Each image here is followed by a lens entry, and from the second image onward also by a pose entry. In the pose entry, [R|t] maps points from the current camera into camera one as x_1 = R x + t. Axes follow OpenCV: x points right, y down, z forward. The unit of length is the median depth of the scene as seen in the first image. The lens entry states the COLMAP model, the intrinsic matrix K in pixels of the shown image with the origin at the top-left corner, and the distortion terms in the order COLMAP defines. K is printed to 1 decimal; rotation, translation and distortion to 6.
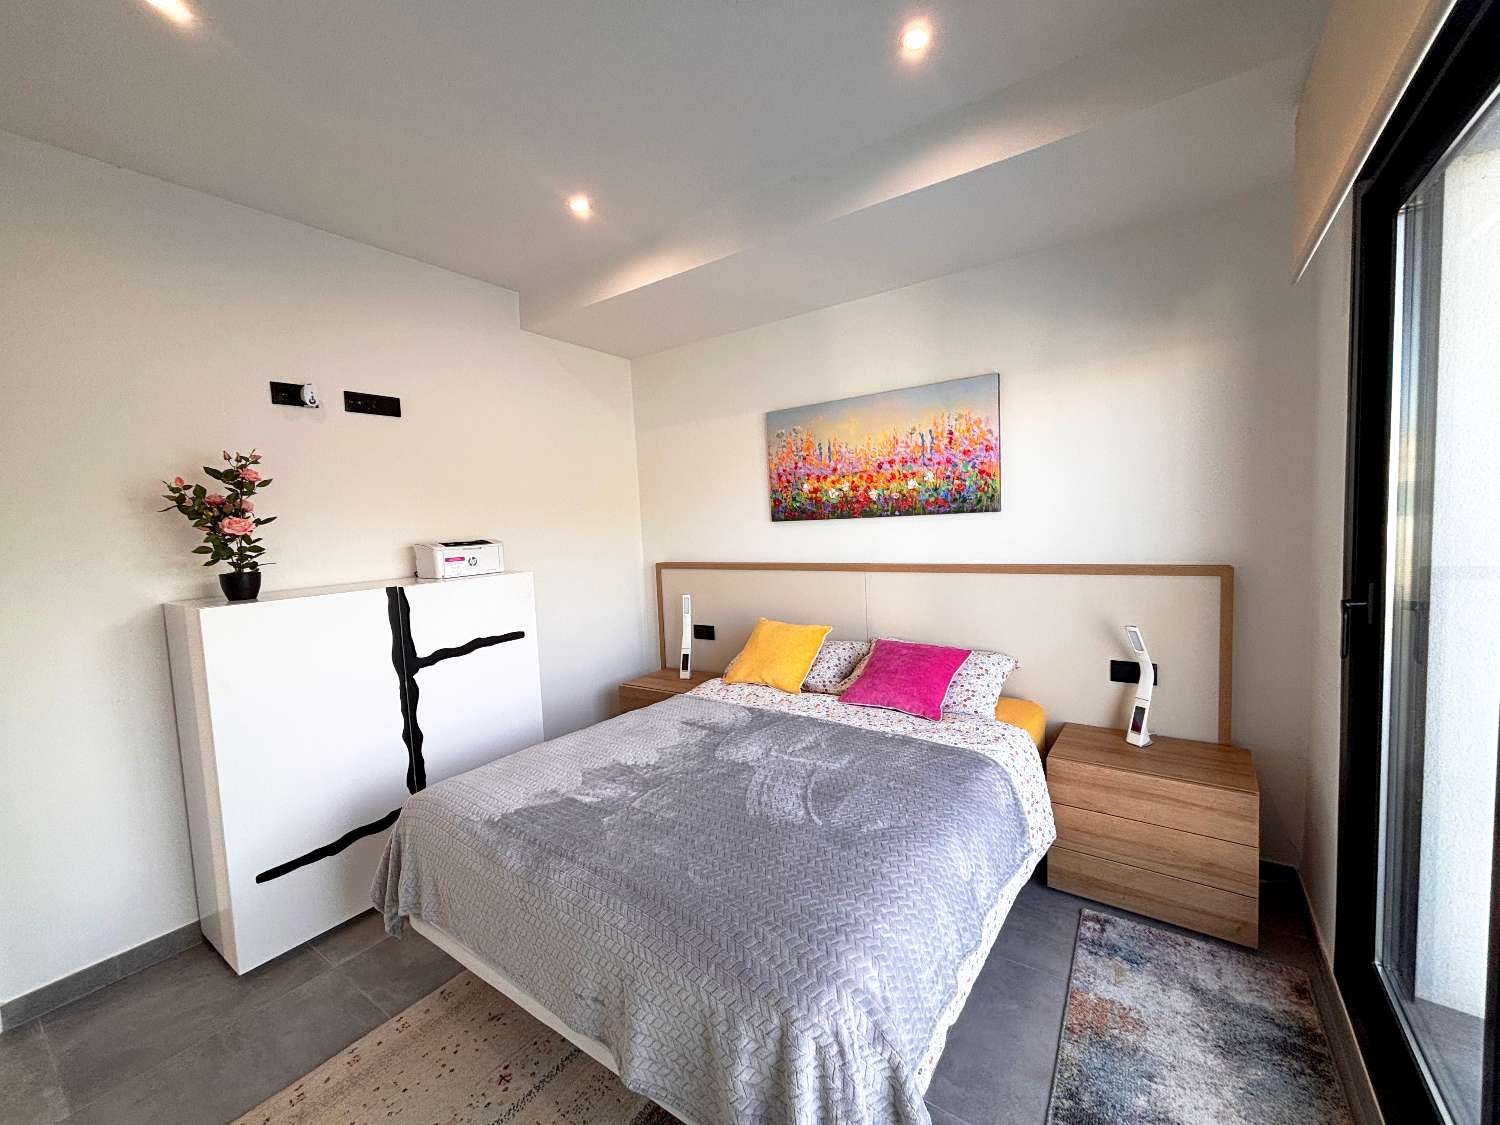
lens RADIAL K [[605.2, 0, 747.4], [0, 605.2, 565.0], [0, 0, 1]] dist [-0.003598, 0.000075]
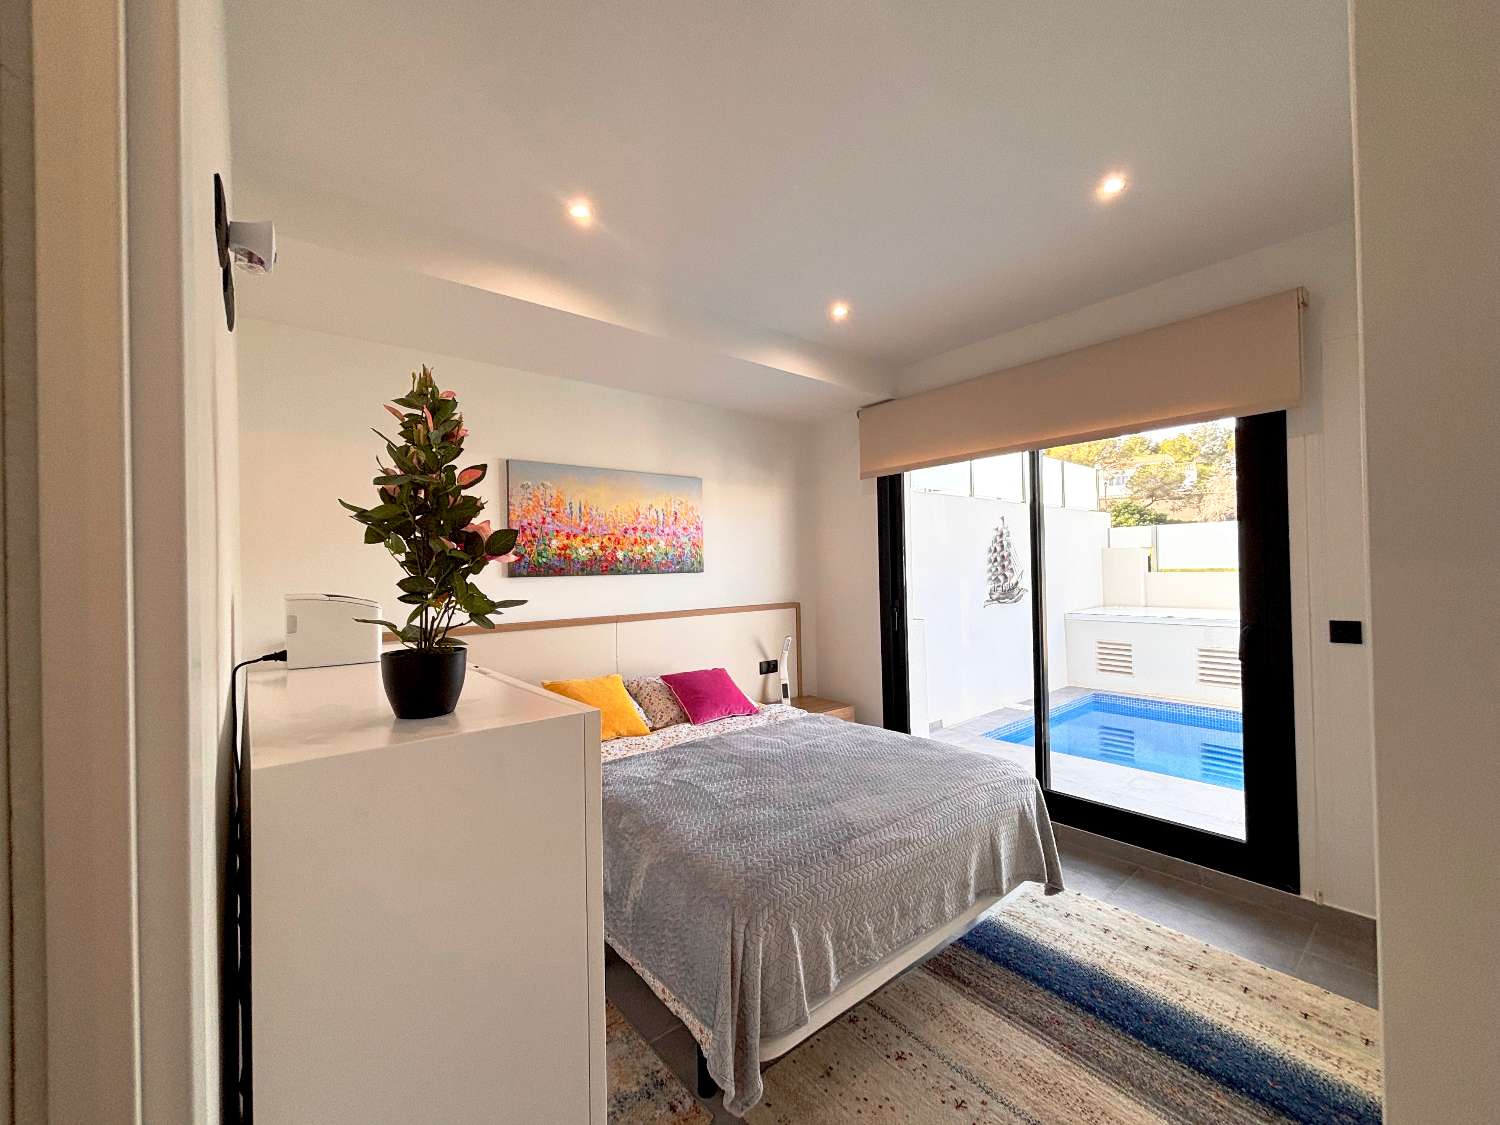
lens RADIAL K [[605.2, 0, 750.6], [0, 605.2, 562.0], [0, 0, 1]] dist [-0.003598, 0.000075]
pose [[0.246639, 0.050404, 0.967796, -0.863357], [0.077774, 0.994396, -0.071610, -0.001171], [-0.965982, 0.092932, 0.241337, 0.492058]]
